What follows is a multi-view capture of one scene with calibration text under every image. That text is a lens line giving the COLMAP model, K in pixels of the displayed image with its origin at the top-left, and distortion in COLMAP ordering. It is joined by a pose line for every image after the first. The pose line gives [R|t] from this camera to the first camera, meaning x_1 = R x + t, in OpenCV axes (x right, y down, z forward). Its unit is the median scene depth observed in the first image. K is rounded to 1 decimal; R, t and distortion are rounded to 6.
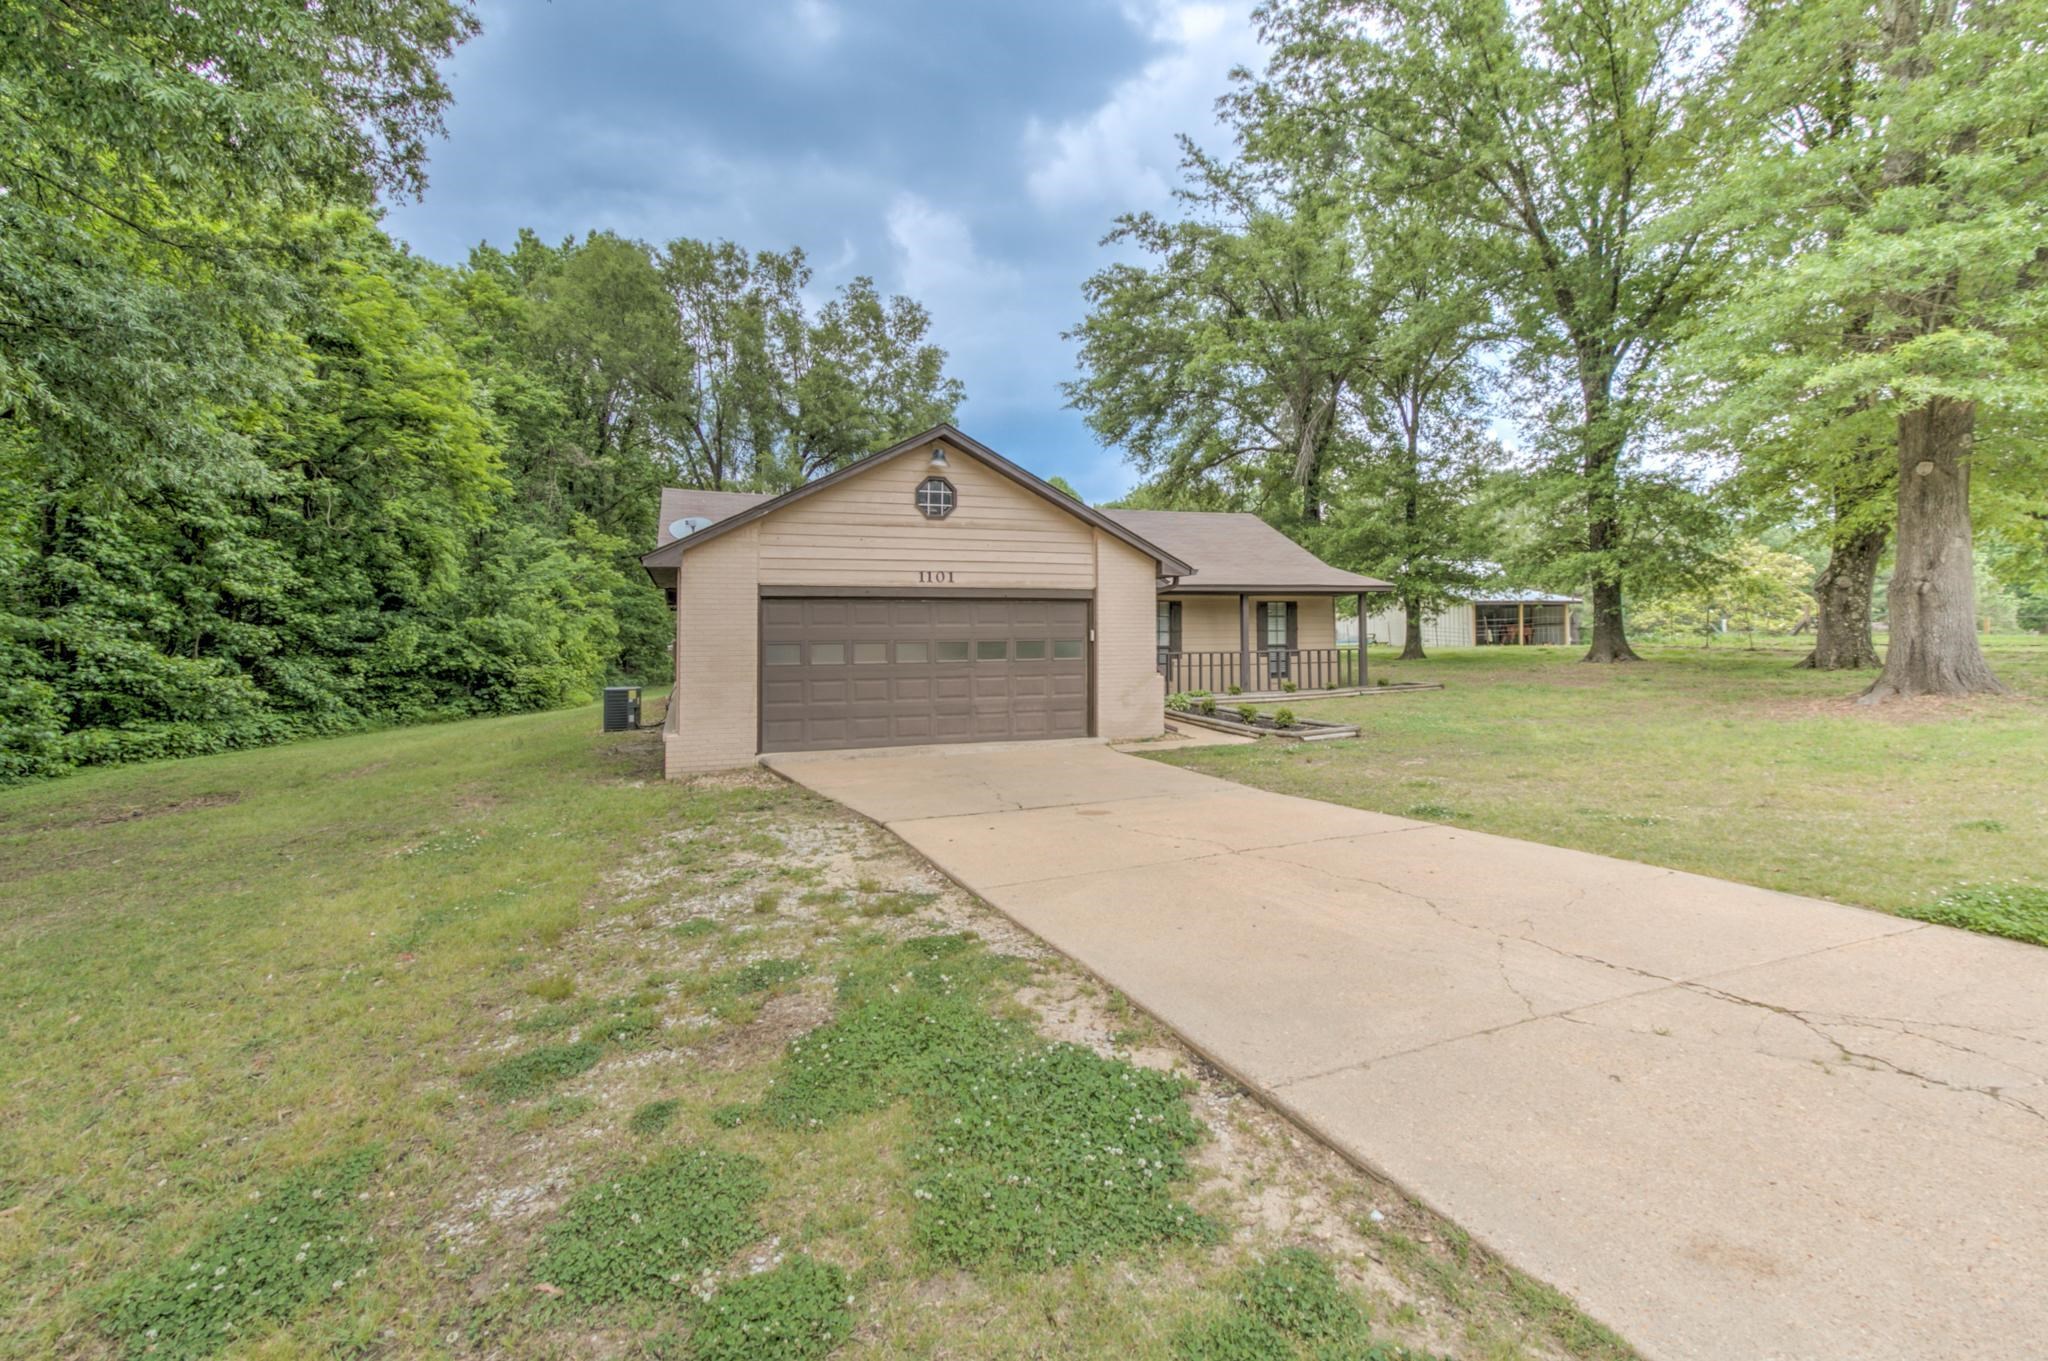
lens RADIAL K [[923.9, 0, 1027.2], [0, 923.9, 605.8], [0, 0, 1]] dist [0.038577, 0.000086]
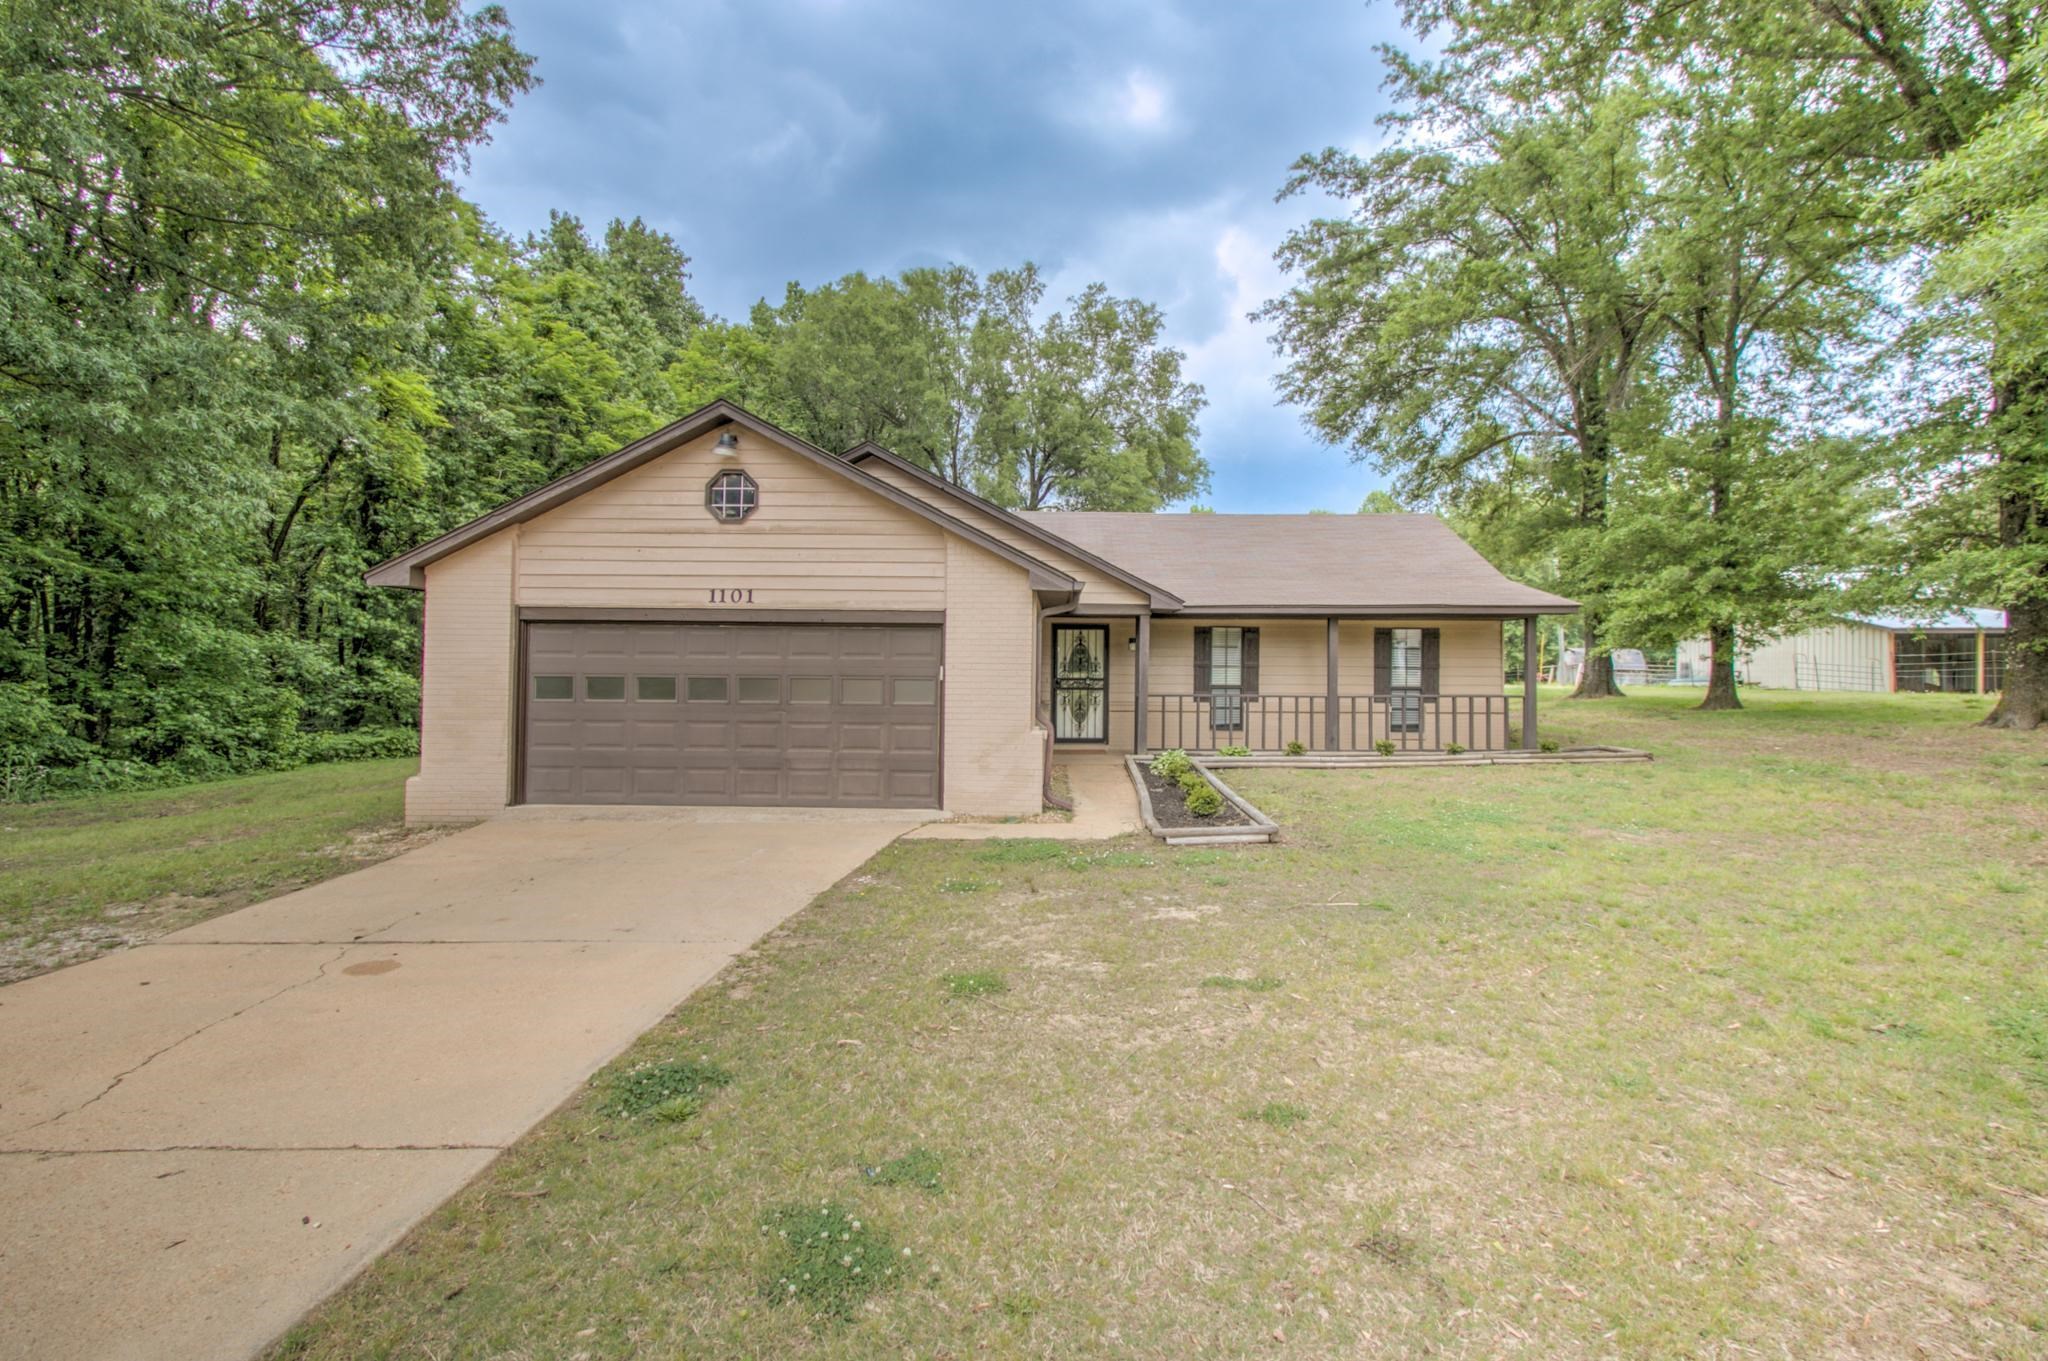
lens RADIAL K [[932.9, 0, 1031.8], [0, 932.9, 638.6], [0, 0, 1]] dist [0.002192, 0.013358]
pose [[0.934770, 0.006941, -0.355187, 0.246838], [-0.003939, 0.999950, 0.009175, -0.001762], [0.355233, -0.007177, 0.934750, 0.198008]]
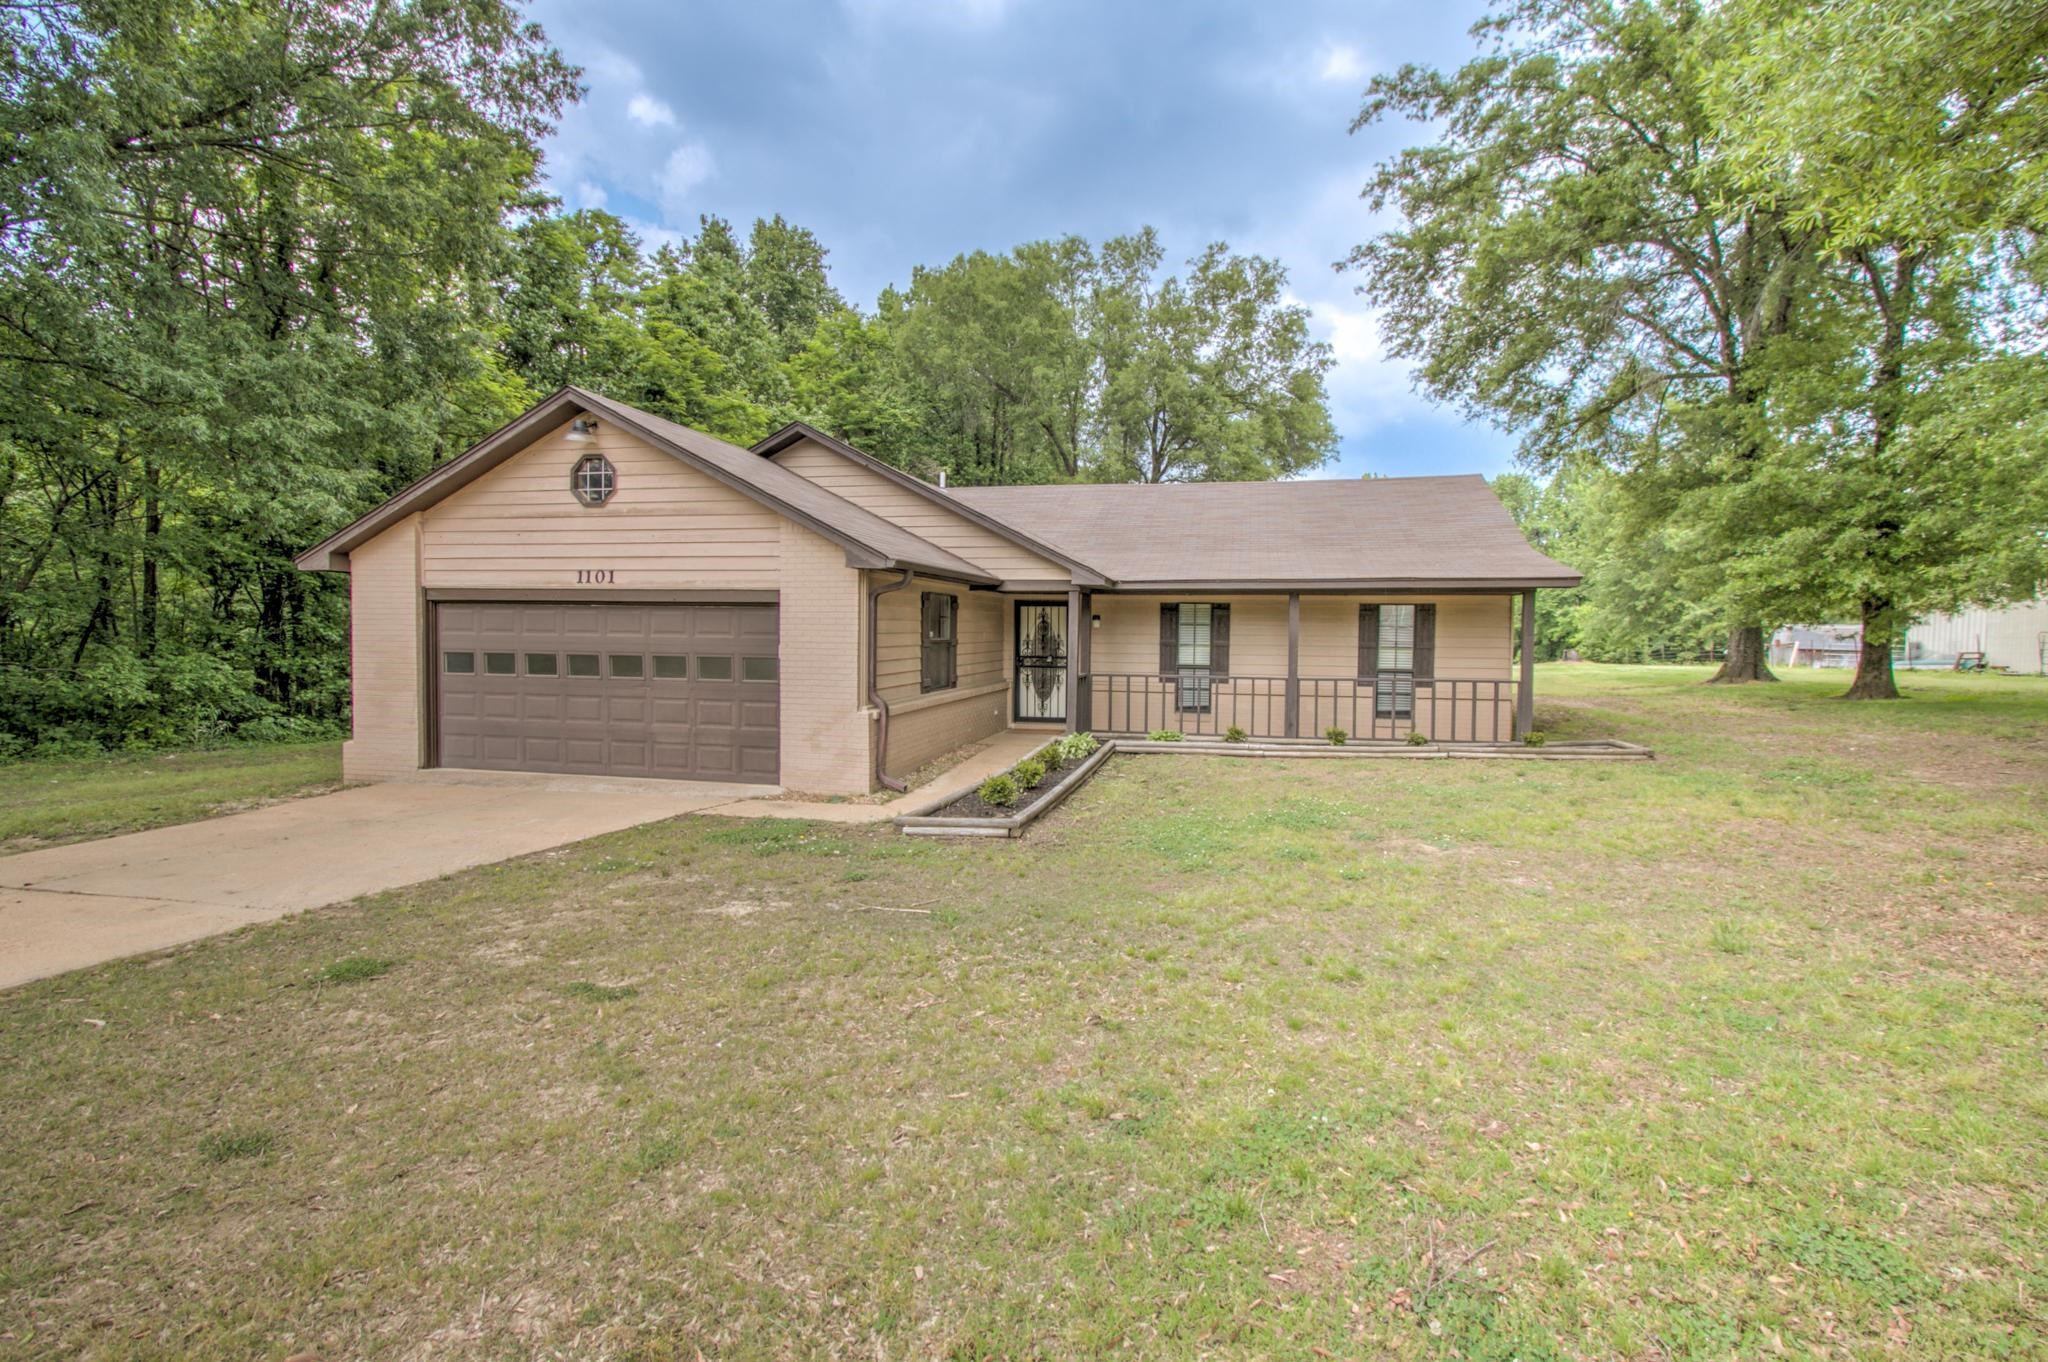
lens RADIAL K [[917.9, 0, 1025.9], [0, 917.9, 655.7], [0, 0, 1]] dist [0.018626, -0.004201]
pose [[0.842449, 0.030428, -0.537917, 0.389261], [-0.000779, 0.998472, 0.055259, -0.003727], [0.538776, -0.046134, 0.841185, 0.294116]]
